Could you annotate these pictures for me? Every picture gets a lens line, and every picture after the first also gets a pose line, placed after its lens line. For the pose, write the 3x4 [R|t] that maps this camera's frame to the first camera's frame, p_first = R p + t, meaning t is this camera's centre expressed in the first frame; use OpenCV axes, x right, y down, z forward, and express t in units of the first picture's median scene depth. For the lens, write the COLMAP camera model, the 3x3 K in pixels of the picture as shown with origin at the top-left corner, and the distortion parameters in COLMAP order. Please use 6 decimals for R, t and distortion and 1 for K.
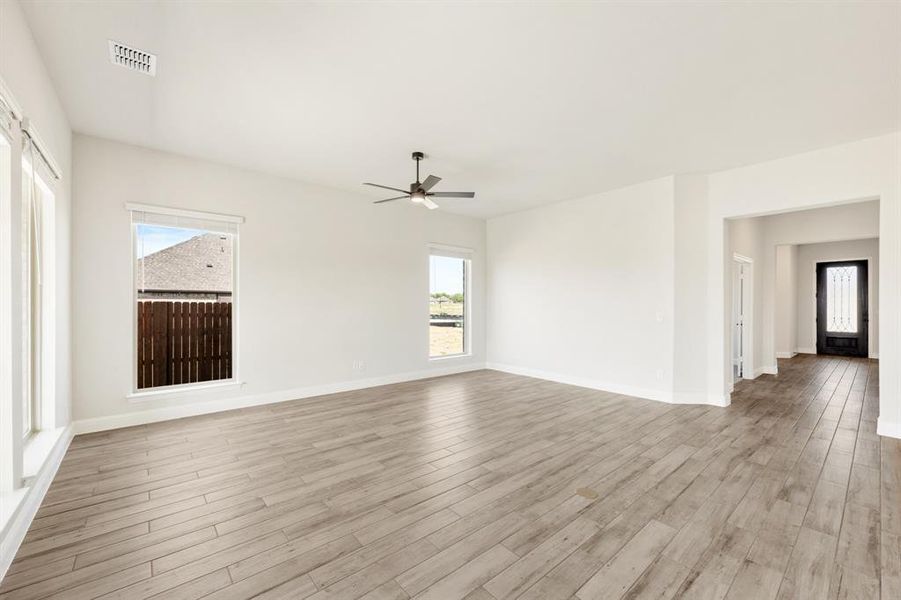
lens RADIAL K [[364.9, 0, 449.7], [0, 364.9, 304.7], [0, 0, 1]] dist [-0.004057, -0.000148]
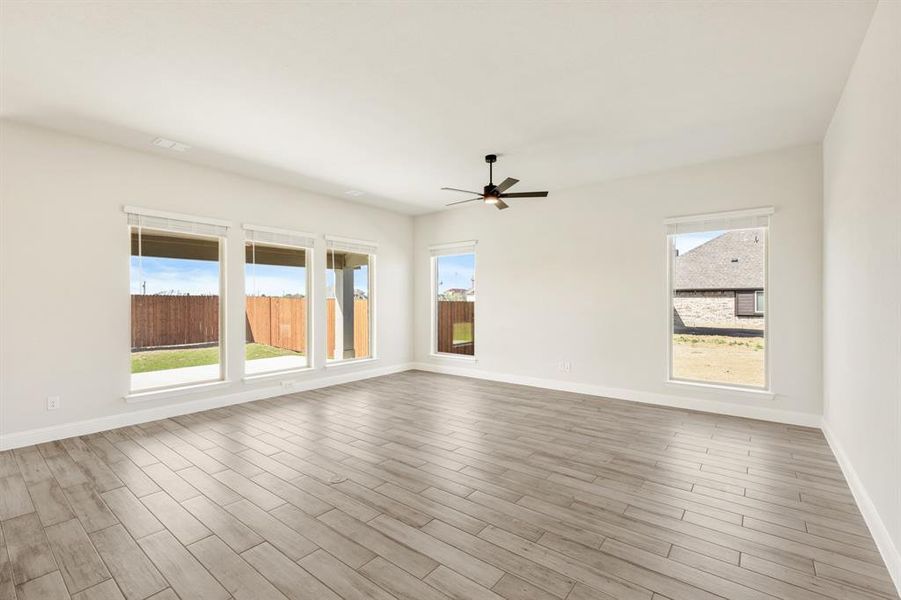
lens RADIAL K [[395.3, 0, 450.2], [0, 395.3, 300.2], [0, 0, 1]] dist [0.001268, 0.000064]
pose [[0.198420, -0.004353, -0.980107, 0.625731], [-0.003149, 0.999982, -0.005079, -0.002892], [0.980112, 0.004094, 0.198403, 0.428130]]
